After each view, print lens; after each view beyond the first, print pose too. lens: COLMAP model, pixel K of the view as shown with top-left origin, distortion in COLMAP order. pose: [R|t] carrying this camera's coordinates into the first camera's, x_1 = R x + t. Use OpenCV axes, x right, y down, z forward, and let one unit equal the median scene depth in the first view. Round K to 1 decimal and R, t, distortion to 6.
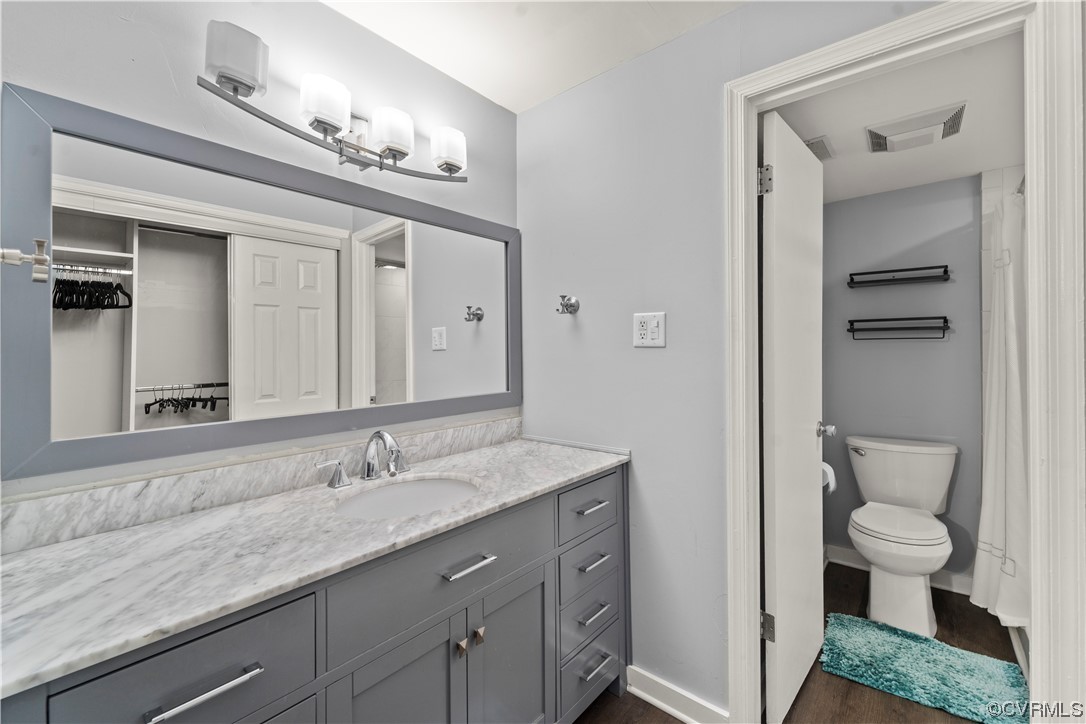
lens RADIAL K [[442.1, 0, 539.6], [0, 442.1, 347.3], [0, 0, 1]] dist [-0.000789, -0.000644]
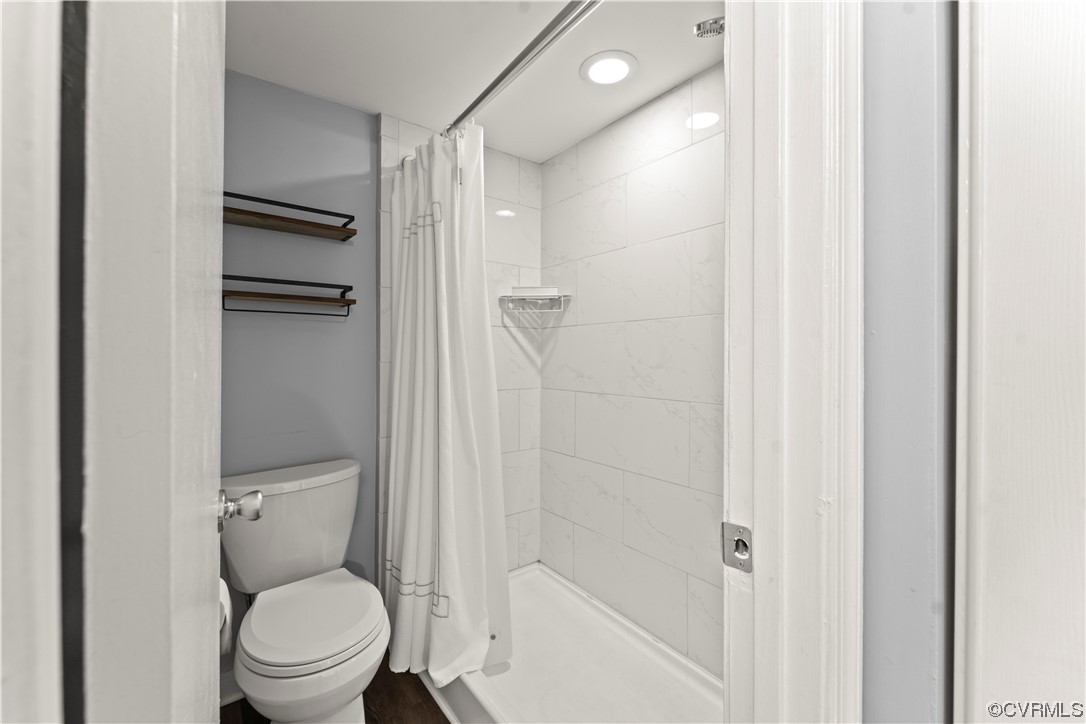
lens RADIAL K [[433.7, 0, 518.4], [0, 433.7, 341.1], [0, 0, 1]] dist [0.000472, 0.000015]
pose [[0.221782, 0.011150, 0.975032, 0.327652], [-0.010660, 0.999903, -0.009009, 0.032197], [-0.975038, -0.008396, 0.221879, 0.672483]]
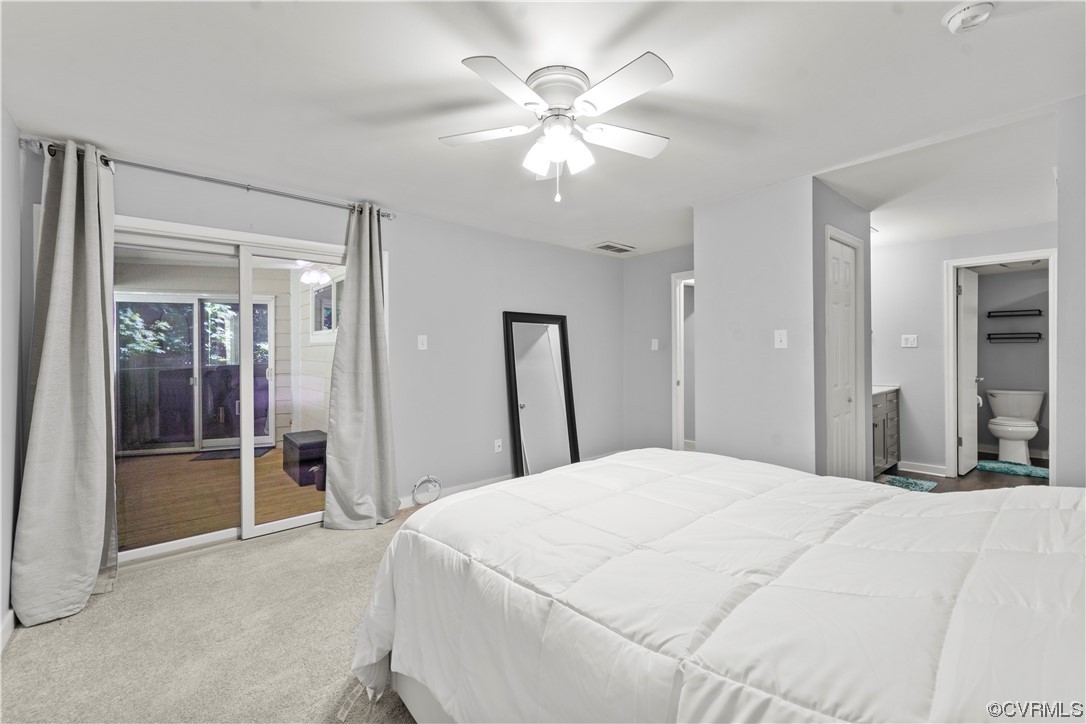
lens RADIAL K [[441.5, 0, 540.9], [0, 441.5, 351.7], [0, 0, 1]] dist [0.000603, -0.000396]
pose [[0.987181, -0.002924, -0.159580, -1.407921], [0.004404, 0.999950, 0.008923, -0.007446], [0.159546, -0.009511, 0.987145, -1.871434]]
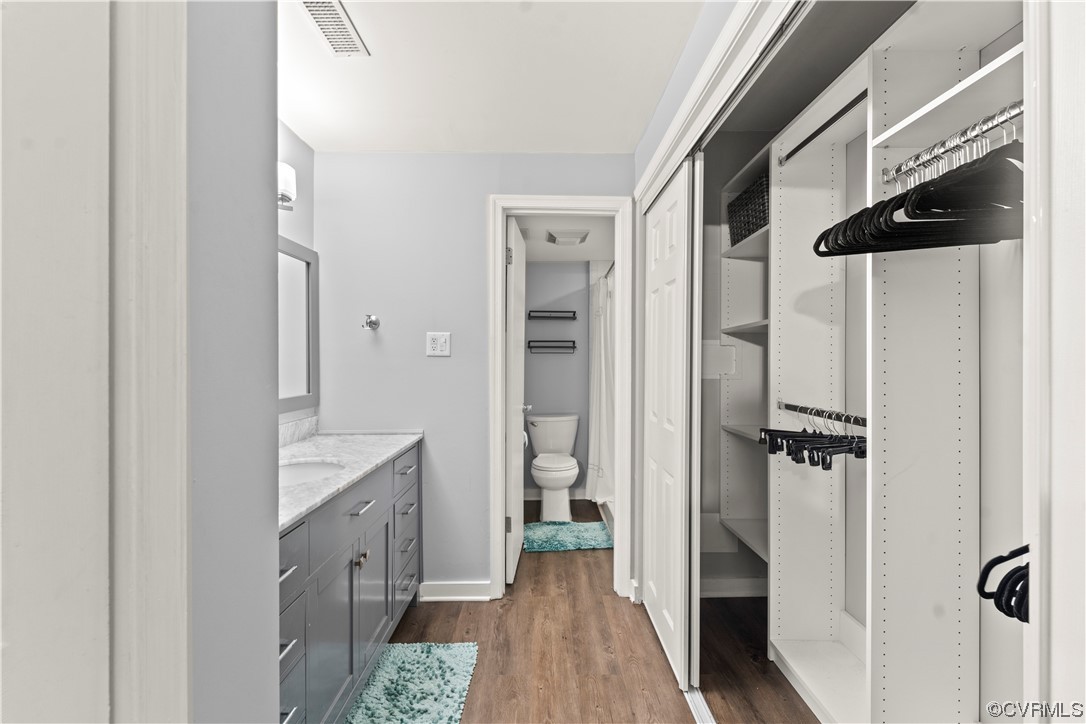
lens RADIAL K [[452.2, 0, 543.0], [0, 452.2, 362.0], [0, 0, 1]] dist [0.000102, -0.000104]
pose [[0.746924, 0.002879, 0.664903, -0.414040], [-0.009059, 0.999942, 0.005846, 0.005461], [-0.664847, -0.010390, 0.746907, -0.285296]]
